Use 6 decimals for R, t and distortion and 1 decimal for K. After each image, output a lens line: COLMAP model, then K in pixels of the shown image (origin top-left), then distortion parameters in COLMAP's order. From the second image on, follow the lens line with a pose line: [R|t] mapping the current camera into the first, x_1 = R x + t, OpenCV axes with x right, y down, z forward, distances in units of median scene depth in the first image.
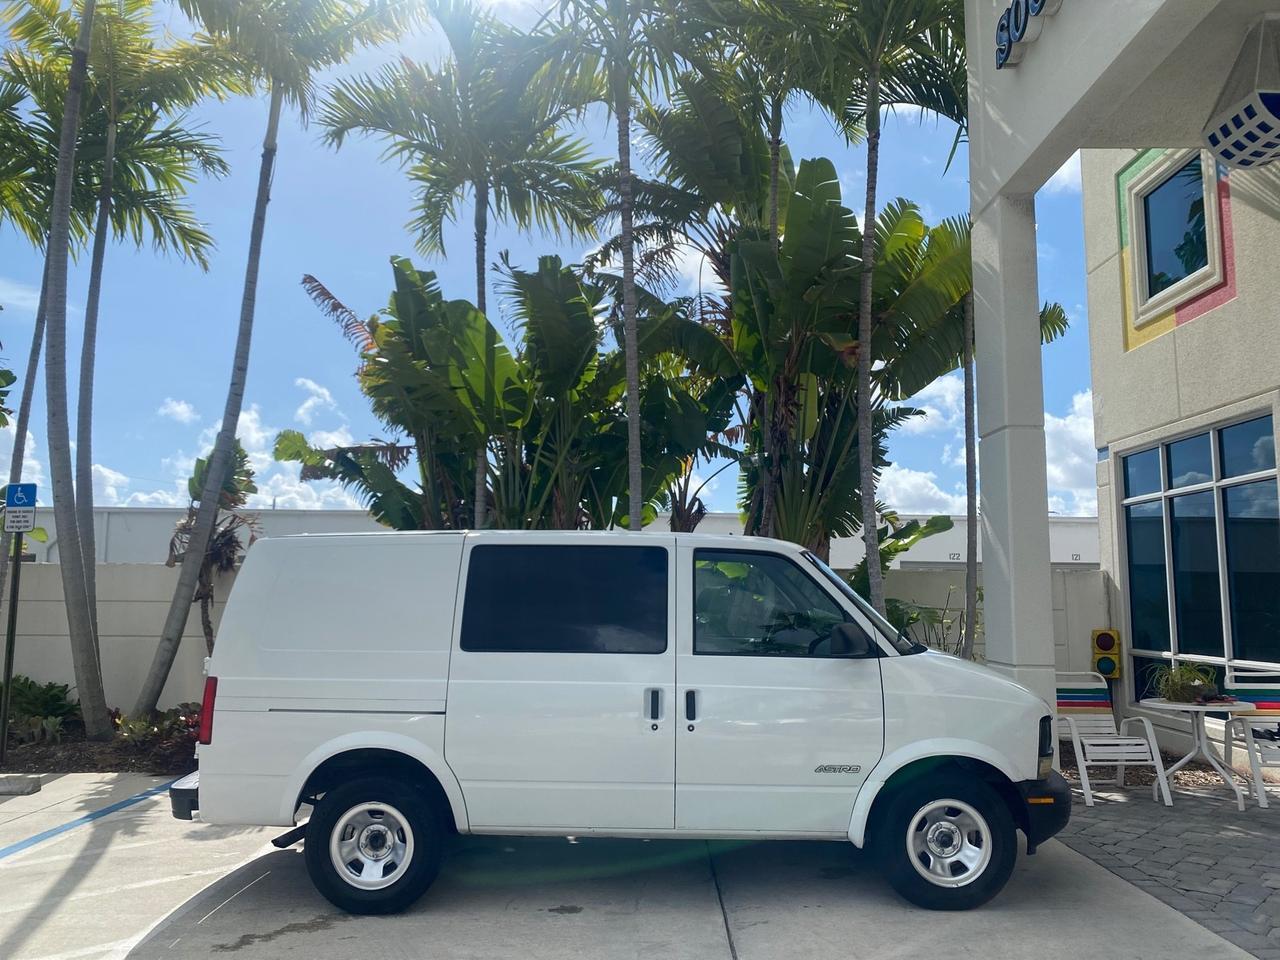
lens RADIAL K [[982.7, 0, 641.3], [0, 982.7, 474.4], [0, 0, 1]] dist [0.022274, -0.022421]
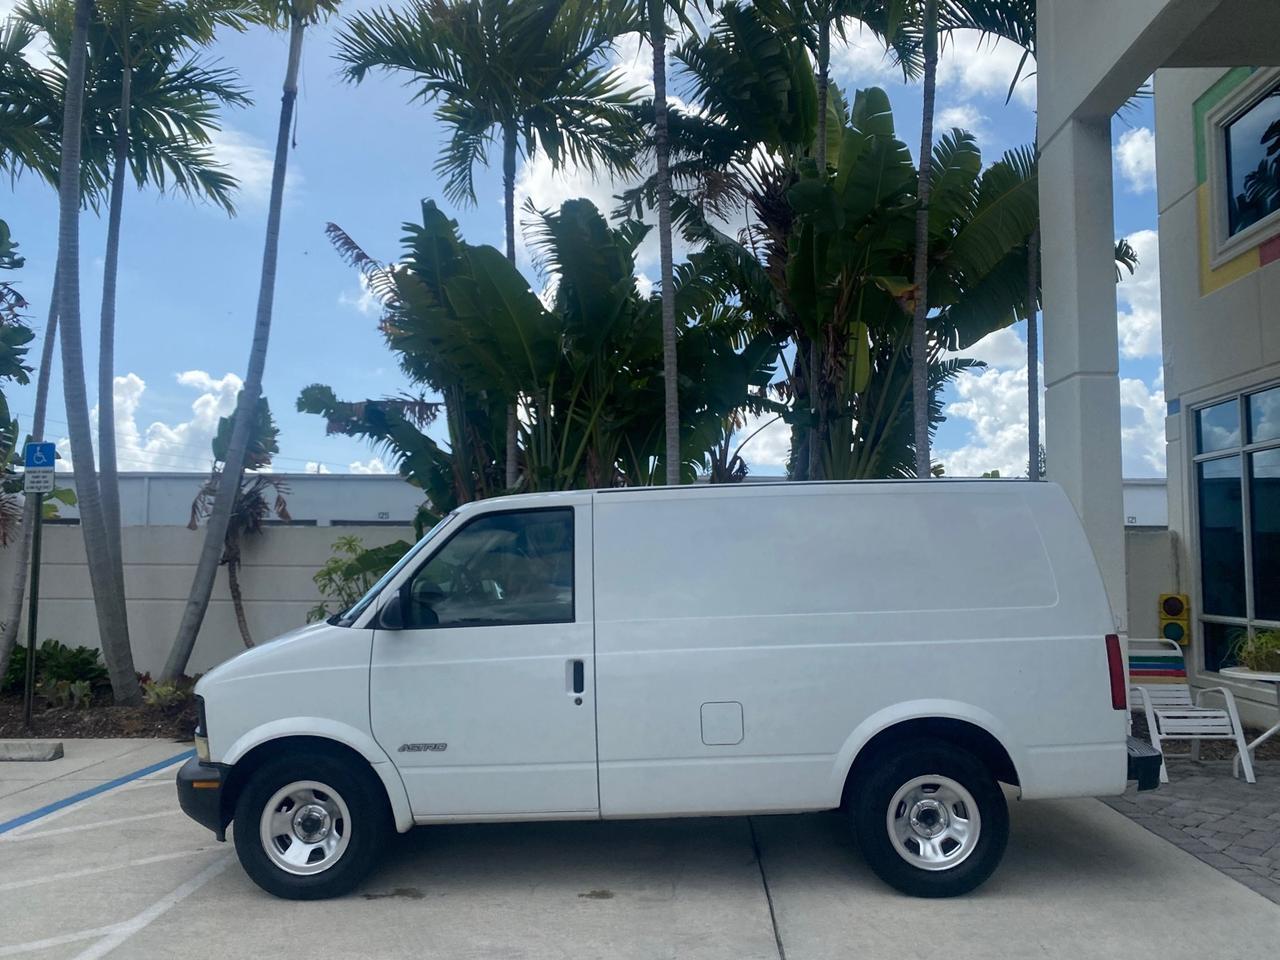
lens RADIAL K [[982.7, 0, 645.4], [0, 982.7, 481.6], [0, 0, 1]] dist [0.022274, -0.022421]
pose [[0.999298, -0.003420, -0.037305, 0.002352], [0.004991, 0.999101, 0.042103, 0.008930], [0.037127, -0.042259, 0.998417, 0.050275]]
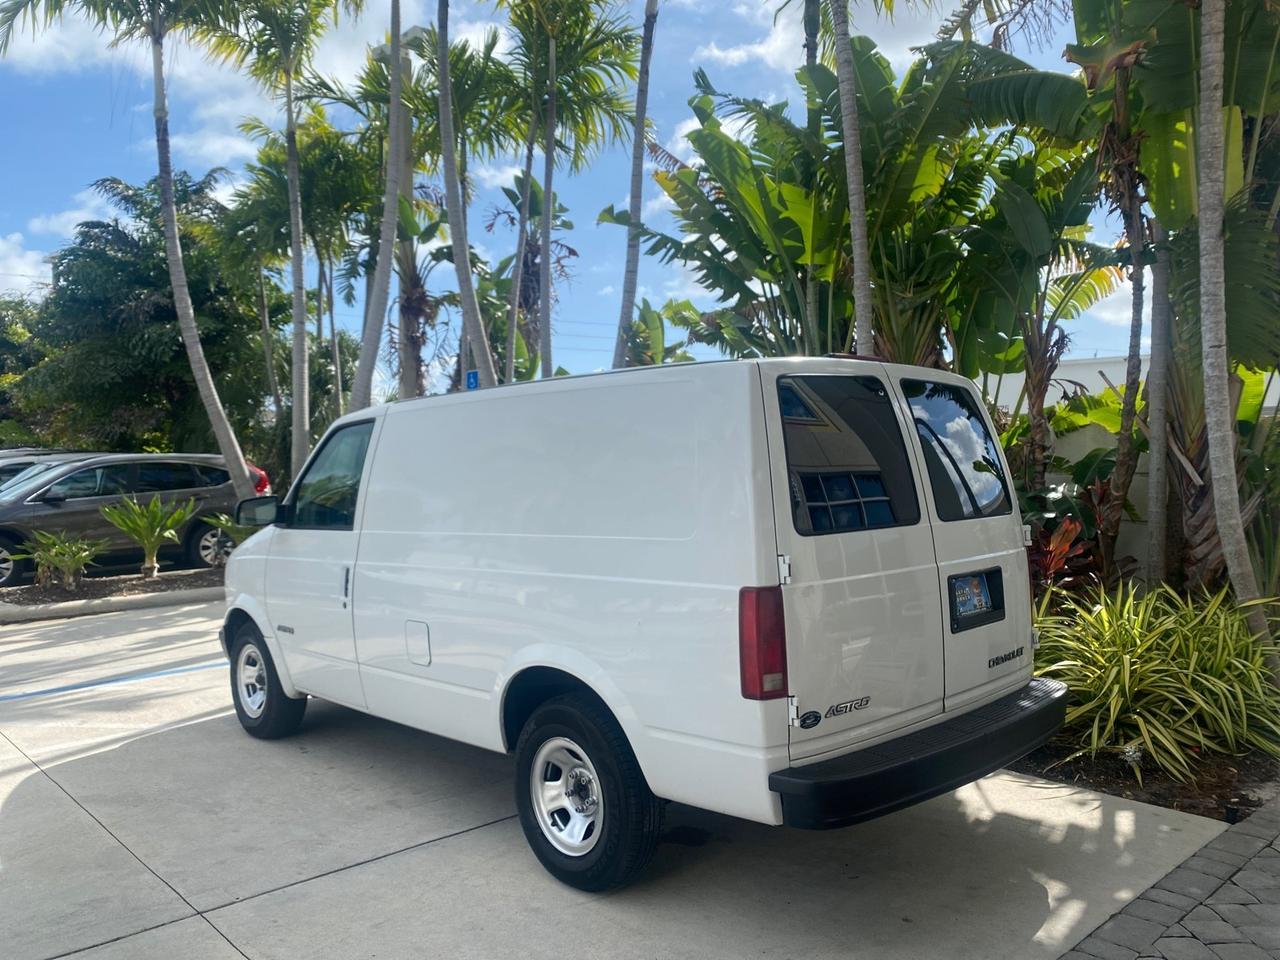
lens RADIAL K [[982.7, 0, 639.6], [0, 982.7, 481.5], [0, 0, 1]] dist [0.022274, -0.022421]
pose [[0.676163, 0.013319, -0.736632, 0.409049], [0.097212, 0.989482, 0.107123, 0.033290], [0.730310, -0.144042, 0.667756, 0.296762]]
